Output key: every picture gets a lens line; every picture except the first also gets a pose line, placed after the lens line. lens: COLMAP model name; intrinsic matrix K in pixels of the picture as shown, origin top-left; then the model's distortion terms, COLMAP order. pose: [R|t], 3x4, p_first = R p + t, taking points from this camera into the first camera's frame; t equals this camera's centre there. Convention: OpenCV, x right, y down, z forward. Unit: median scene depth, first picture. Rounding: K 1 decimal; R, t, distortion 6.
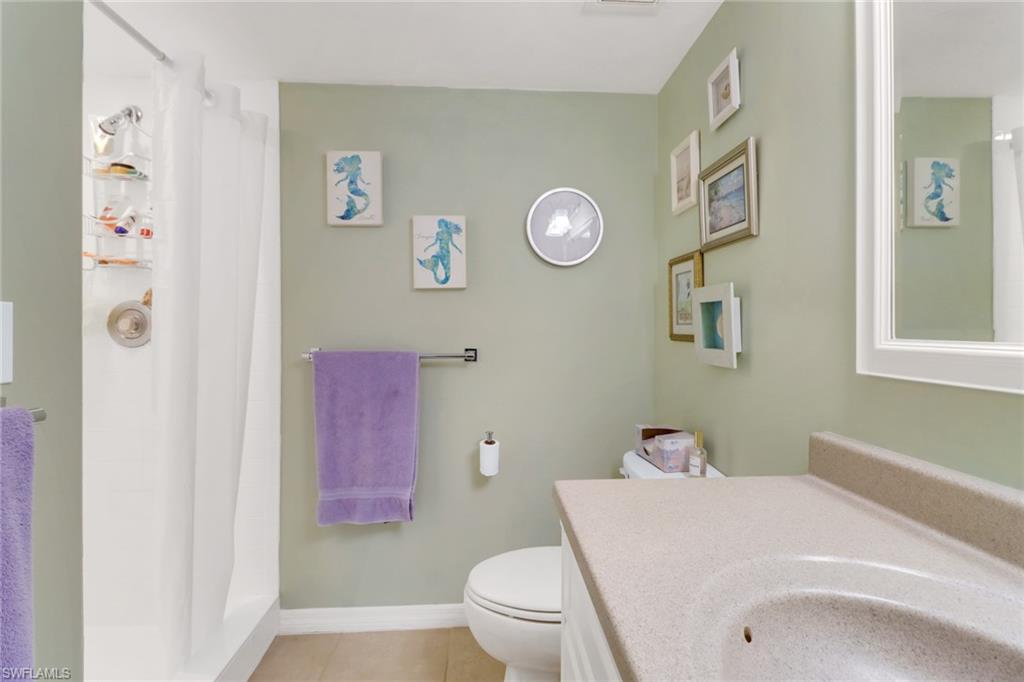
lens RADIAL K [[487.3, 0, 515.2], [0, 487.3, 329.8], [0, 0, 1]] dist [0.033865, -0.022672]
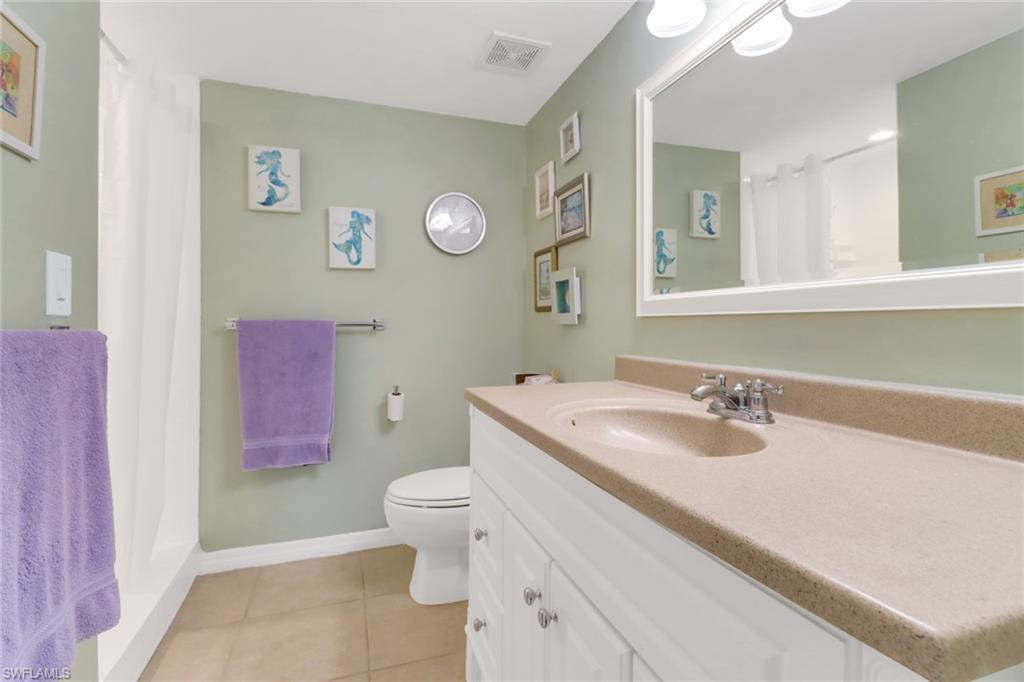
lens RADIAL K [[487.3, 0, 515.2], [0, 487.3, 329.8], [0, 0, 1]] dist [0.033865, -0.022672]
pose [[0.963013, -0.001557, 0.269452, -0.095326], [-0.000068, 0.999982, 0.006018, 0.059909], [-0.269457, -0.005814, 0.962995, -0.272642]]
